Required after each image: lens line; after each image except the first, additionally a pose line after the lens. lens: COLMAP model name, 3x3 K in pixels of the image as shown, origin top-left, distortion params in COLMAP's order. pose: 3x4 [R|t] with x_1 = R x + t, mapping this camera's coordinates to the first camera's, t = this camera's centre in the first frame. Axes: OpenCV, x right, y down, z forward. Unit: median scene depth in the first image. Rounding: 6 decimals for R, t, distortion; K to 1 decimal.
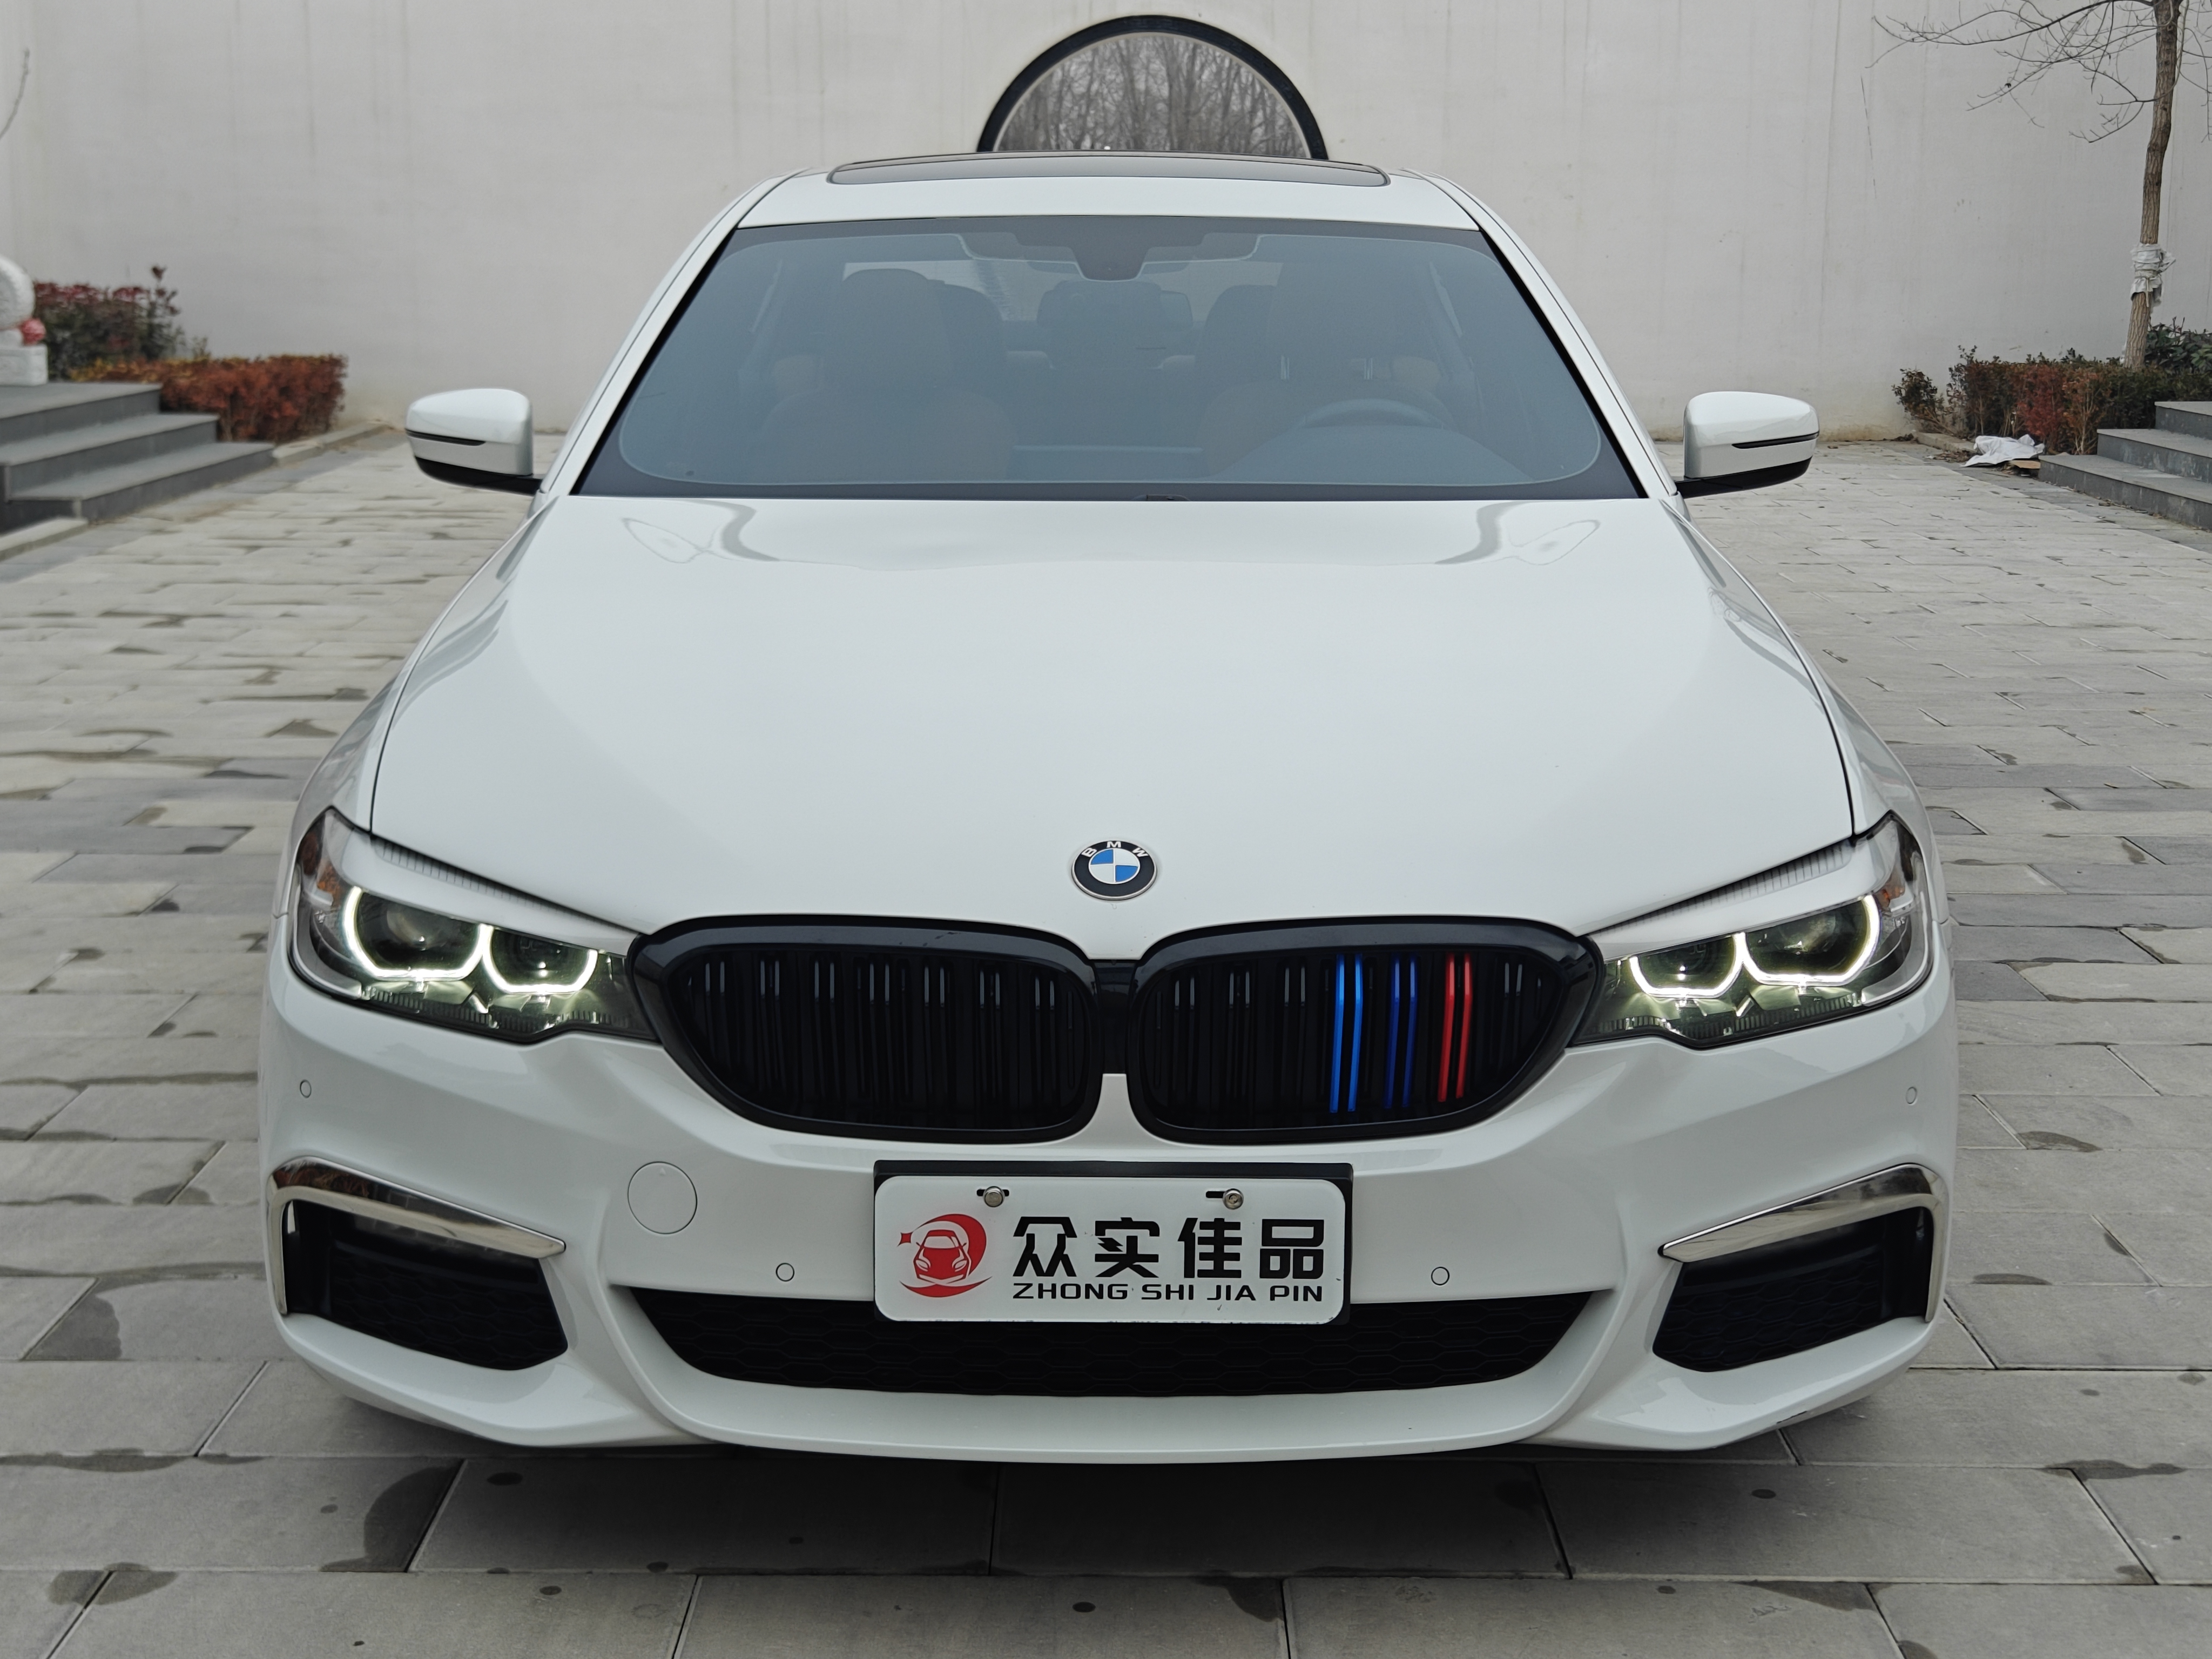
lens RADIAL K [[3097.6, 0, 1116.4], [0, 3097.6, 832.8], [0, 0, 1]] dist [0.234660, -0.857510]
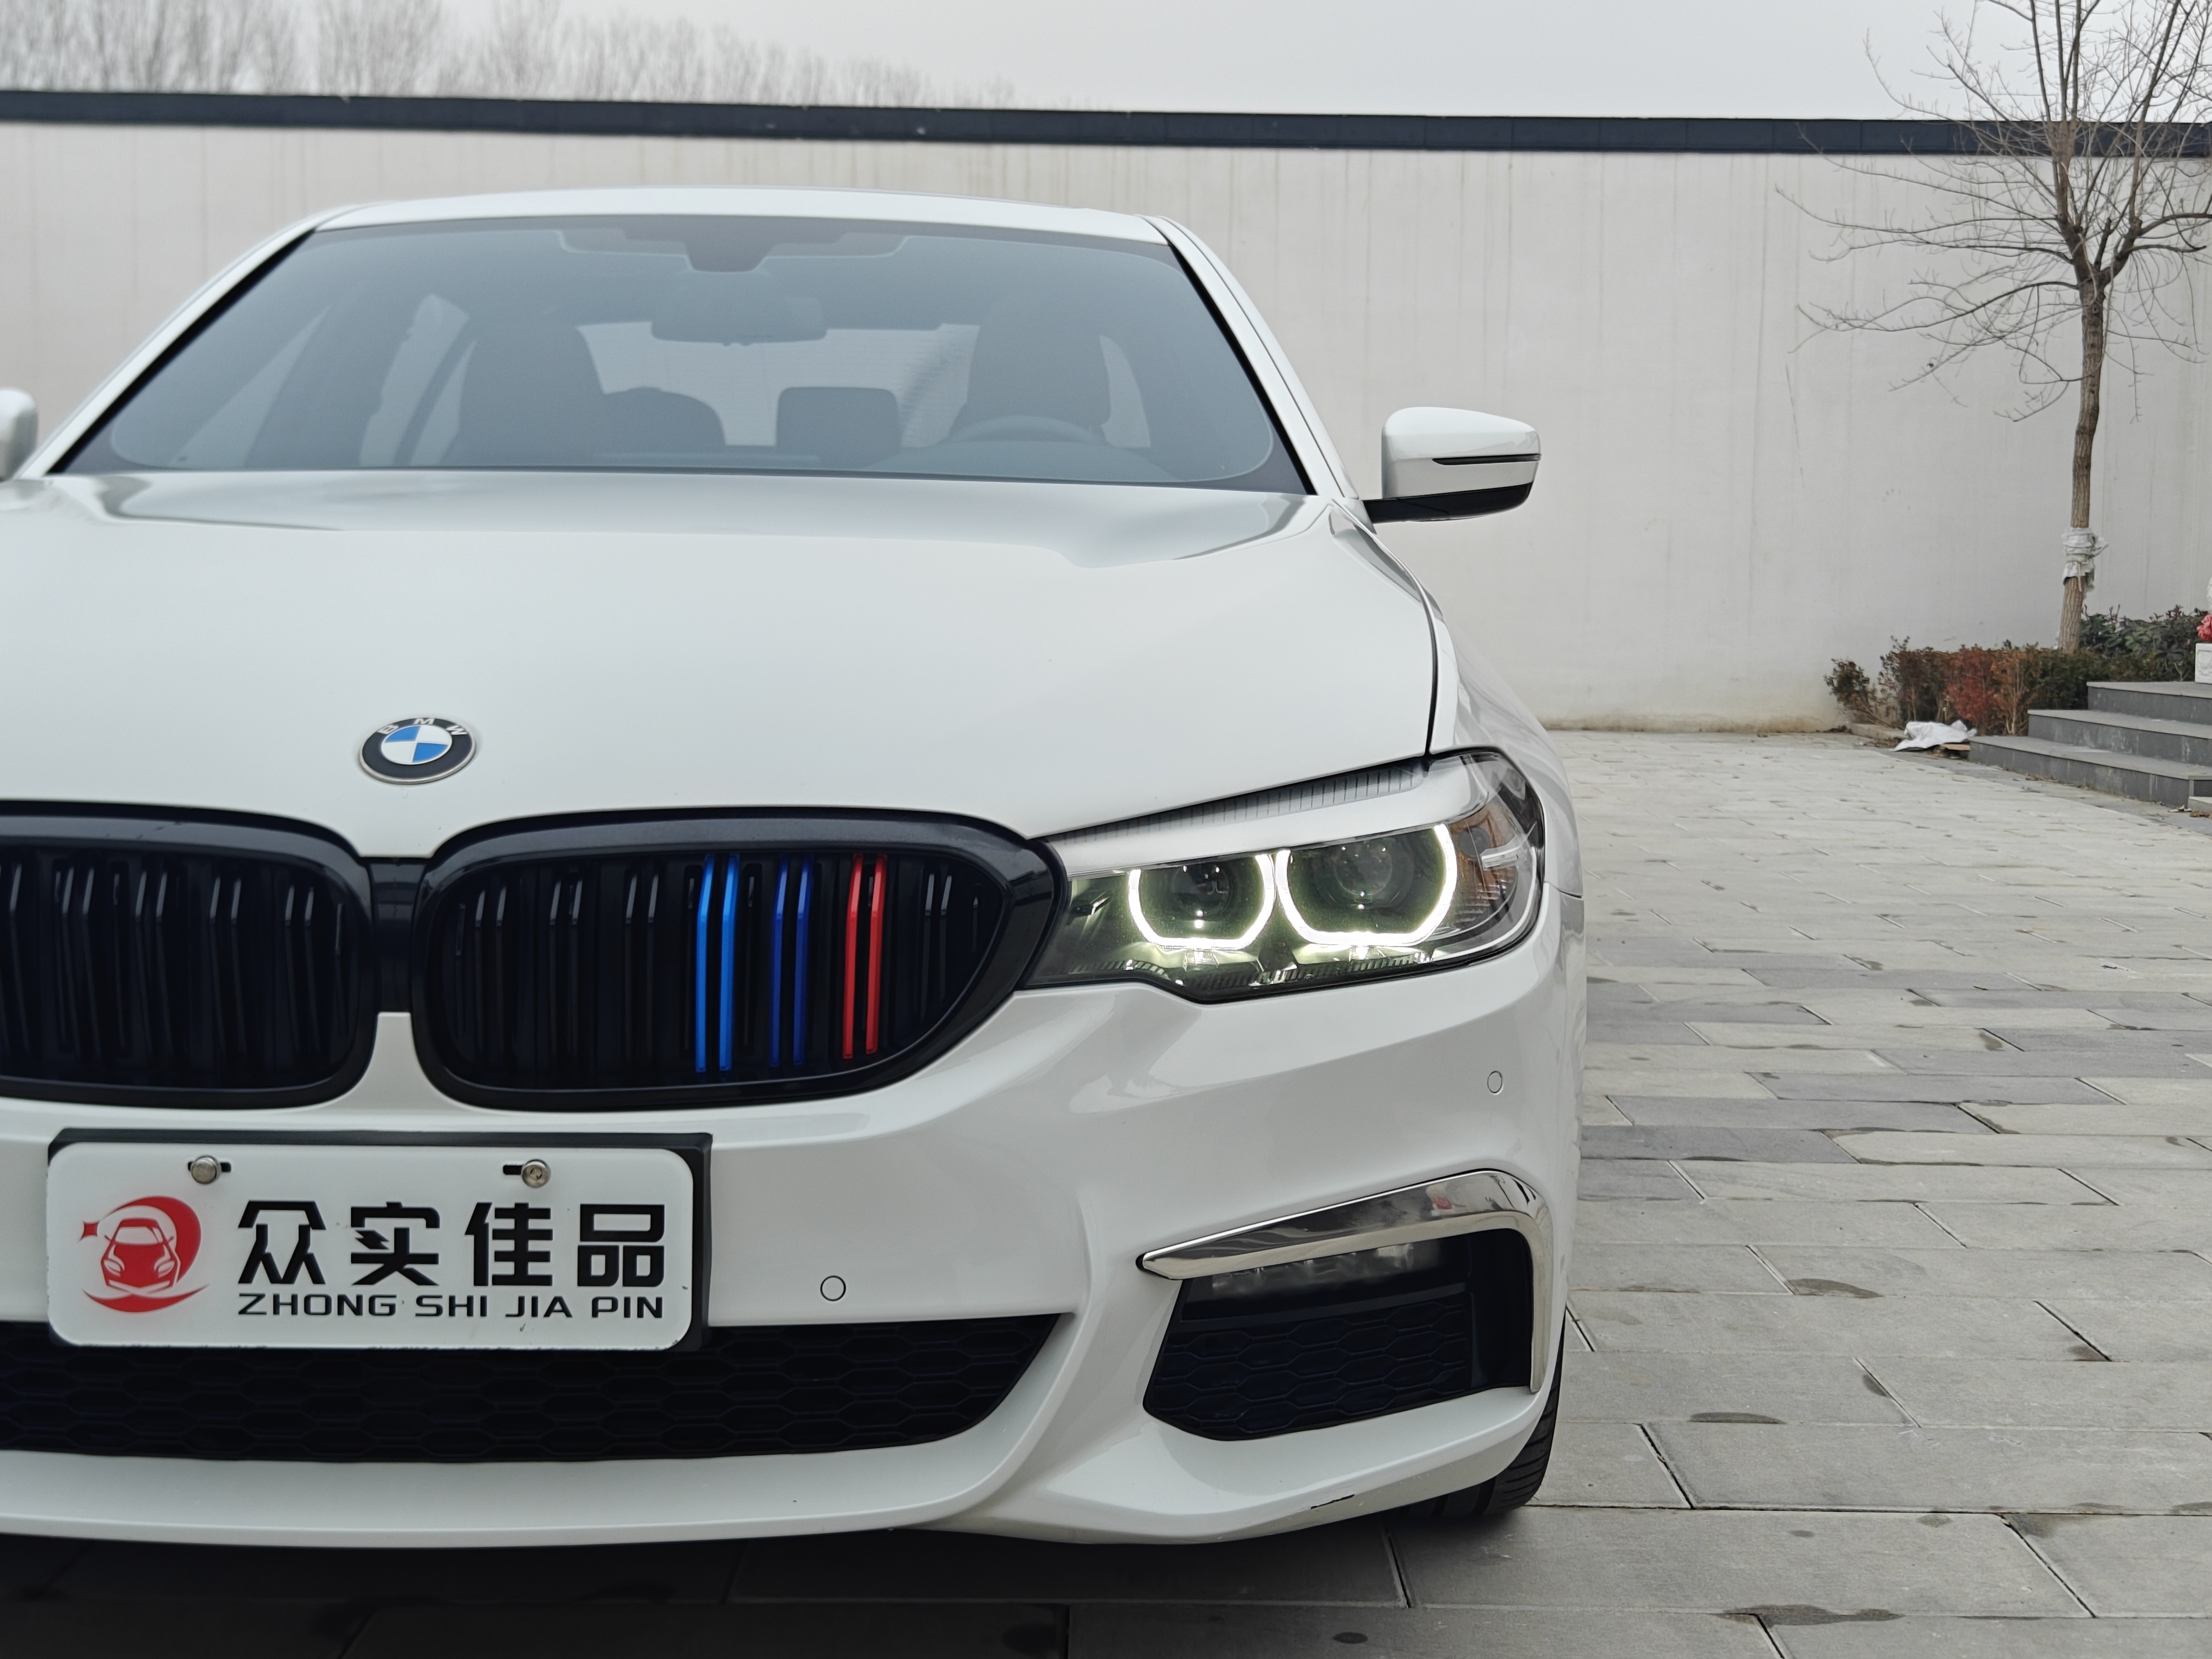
lens RADIAL K [[3192.6, 0, 1104.5], [0, 3192.6, 805.5], [0, 0, 1]] dist [0.225225, -0.979092]
pose [[0.999891, 0.007036, 0.012979, 0.159866], [-0.005564, 0.993894, -0.110197, 0.113154], [-0.013675, 0.110113, 0.993825, 0.228606]]
